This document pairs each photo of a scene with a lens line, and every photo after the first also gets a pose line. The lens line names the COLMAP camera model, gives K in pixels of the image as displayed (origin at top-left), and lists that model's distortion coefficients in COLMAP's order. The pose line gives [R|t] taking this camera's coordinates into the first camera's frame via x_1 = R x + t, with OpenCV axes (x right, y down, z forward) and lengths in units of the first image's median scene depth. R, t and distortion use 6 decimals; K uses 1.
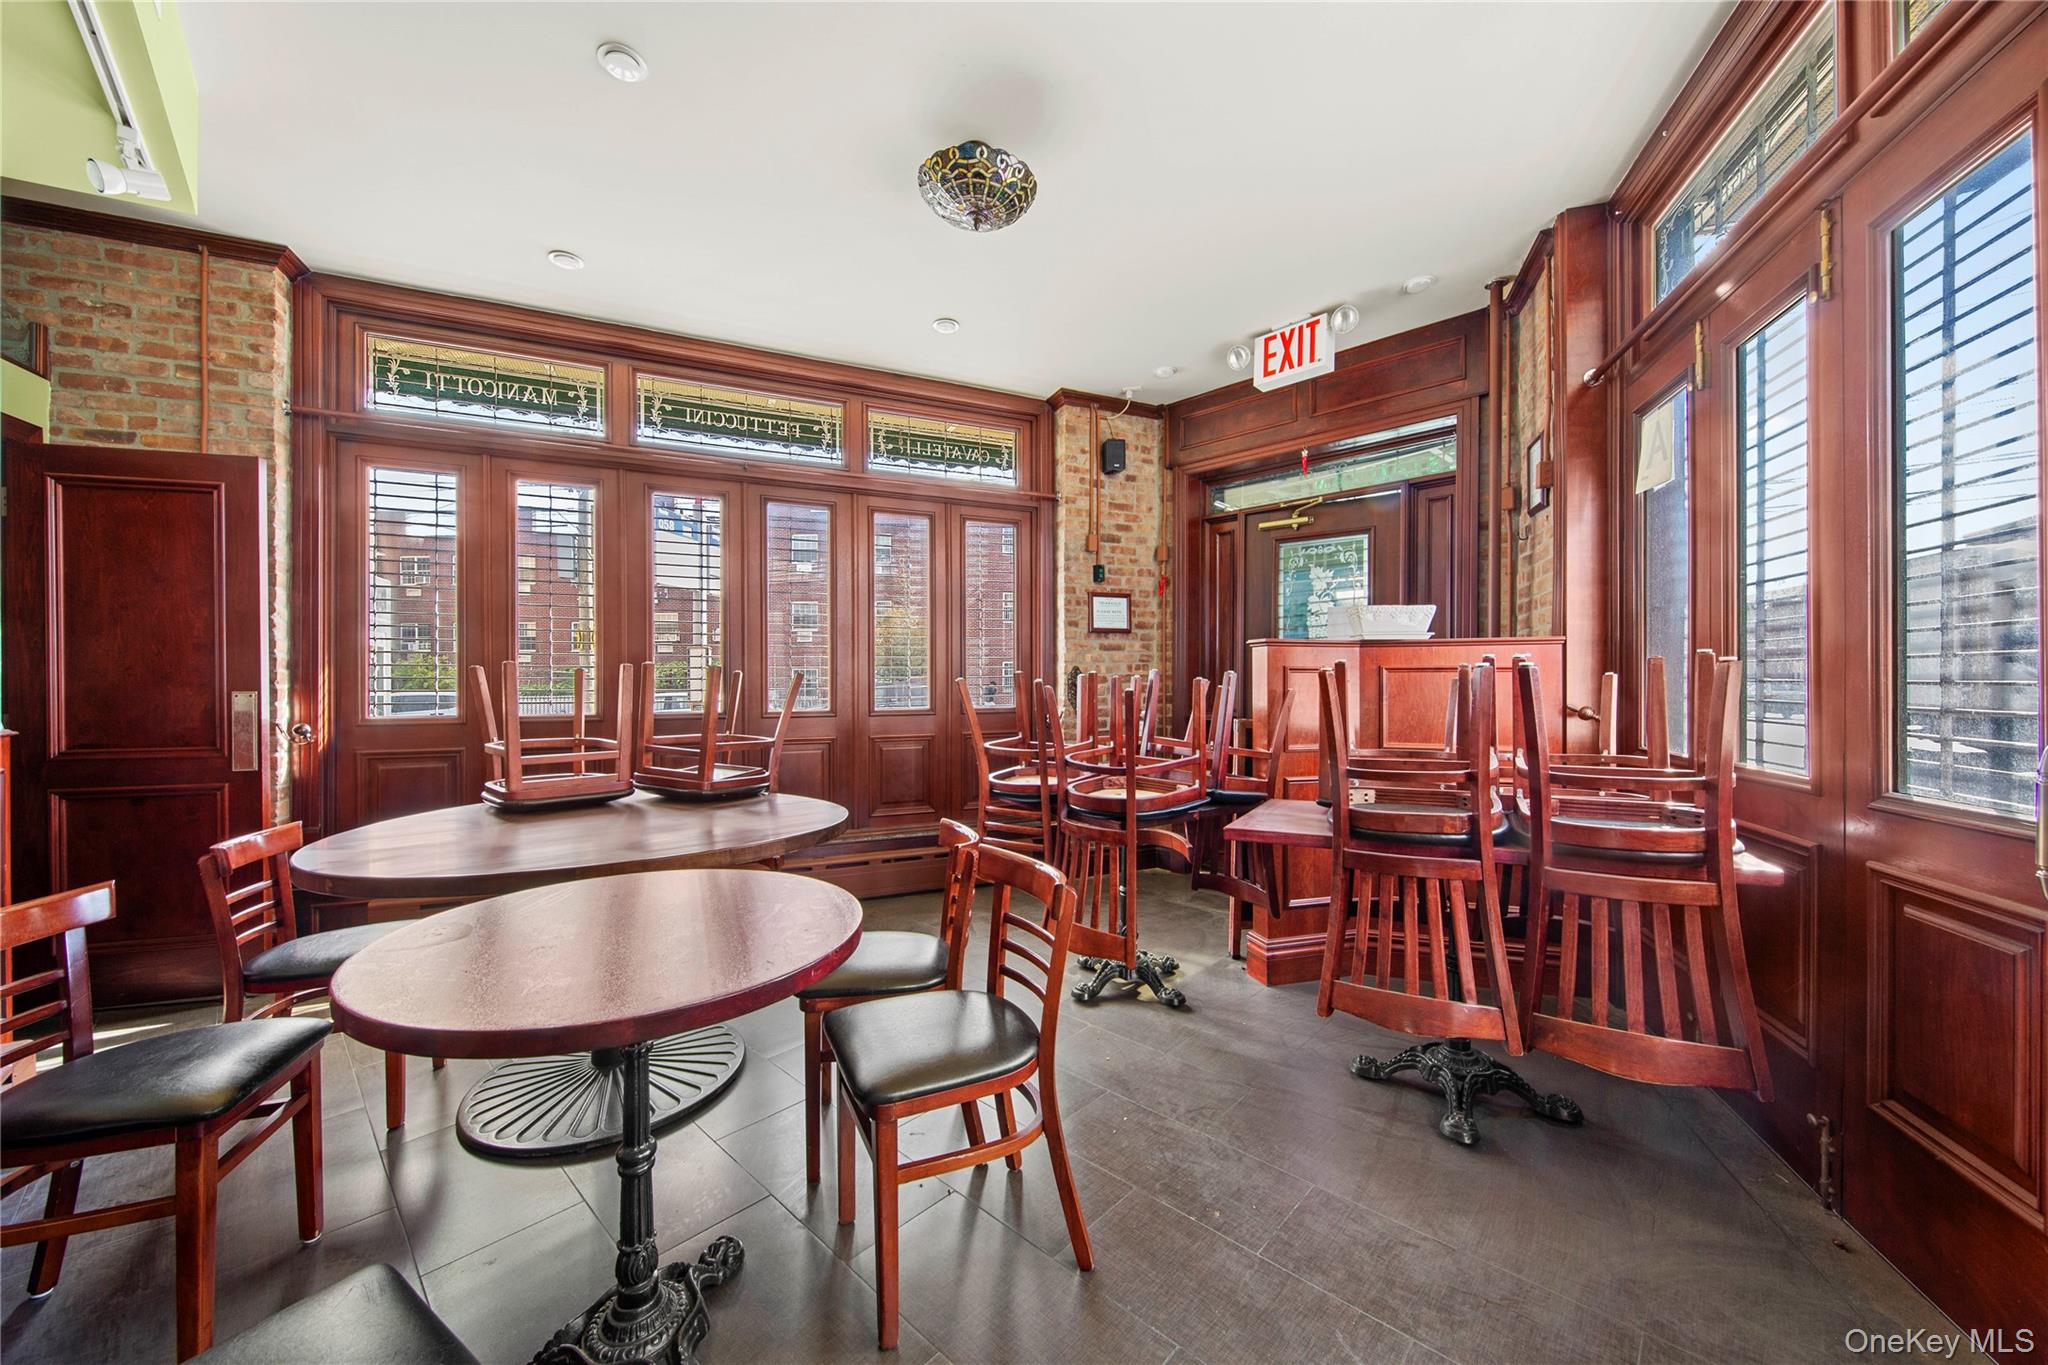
lens RADIAL K [[735.6, 0, 1024.0], [0, 735.6, 682.5], [0, 0, 1]] dist [-0.001044, -0.000017]
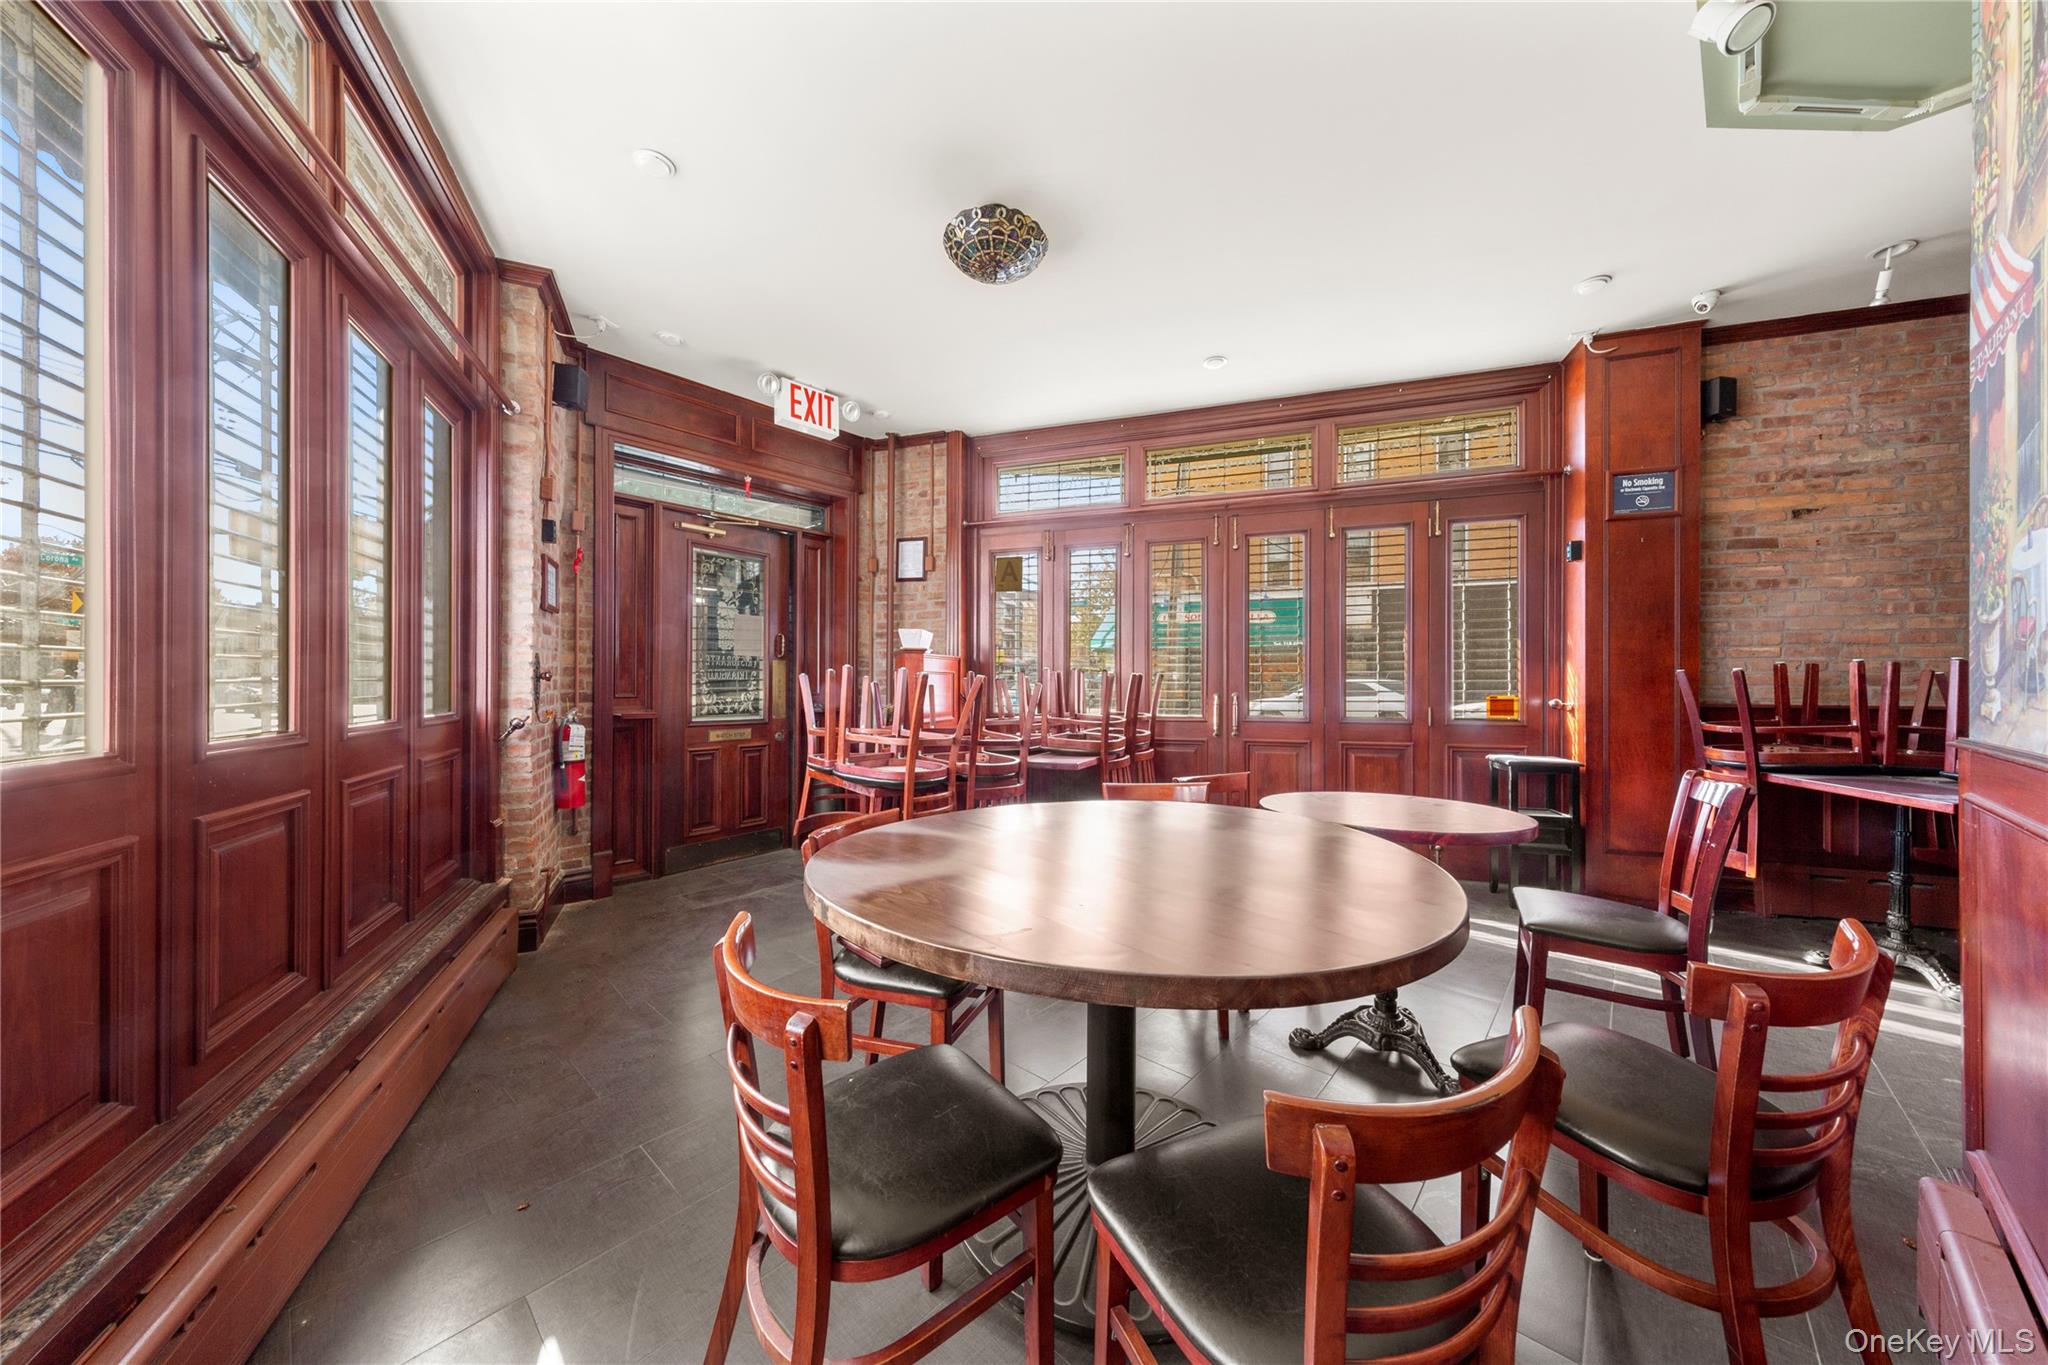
lens RADIAL K [[706.7, 0, 1024.0], [0, 706.7, 682.5], [0, 0, 1]] dist [0.001399, 0.000070]
pose [[-0.014478, 0.007985, 0.999863, -0.643150], [-0.002410, 0.999965, -0.008021, 0.011538], [-0.999892, -0.002526, -0.014458, 0.522611]]
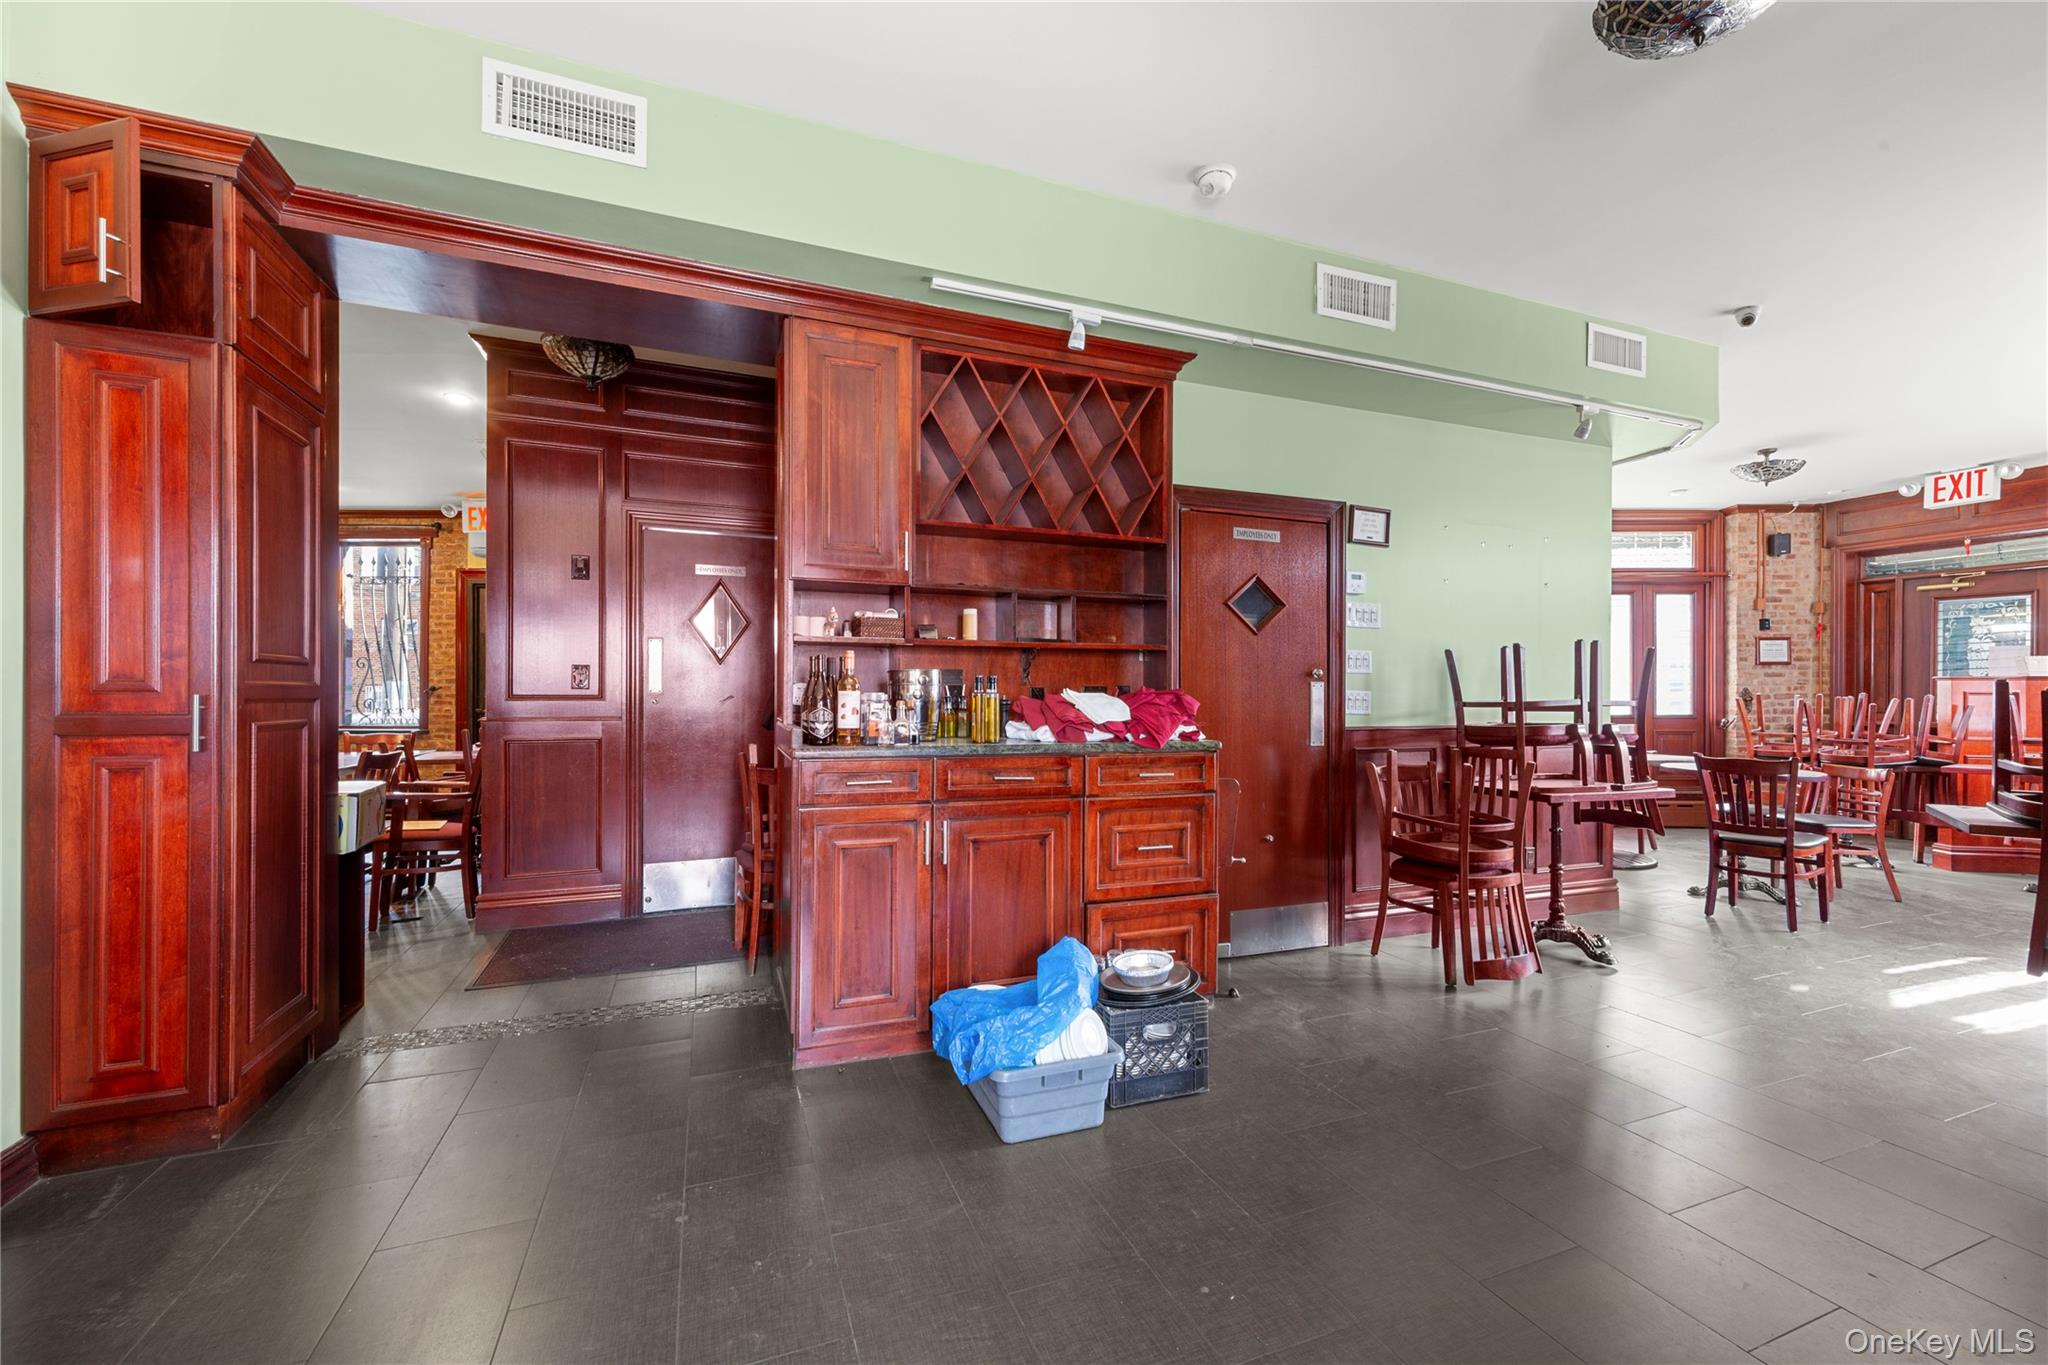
lens RADIAL K [[802.1, 0, 1024.0], [0, 802.1, 682.5], [0, 0, 1]] dist [0.000274, -0.000181]
pose [[0.898153, 0.003240, -0.439671, -0.522123], [-0.006707, 0.999957, -0.006333, -0.012437], [0.439632, 0.008637, 0.898137, -1.087060]]
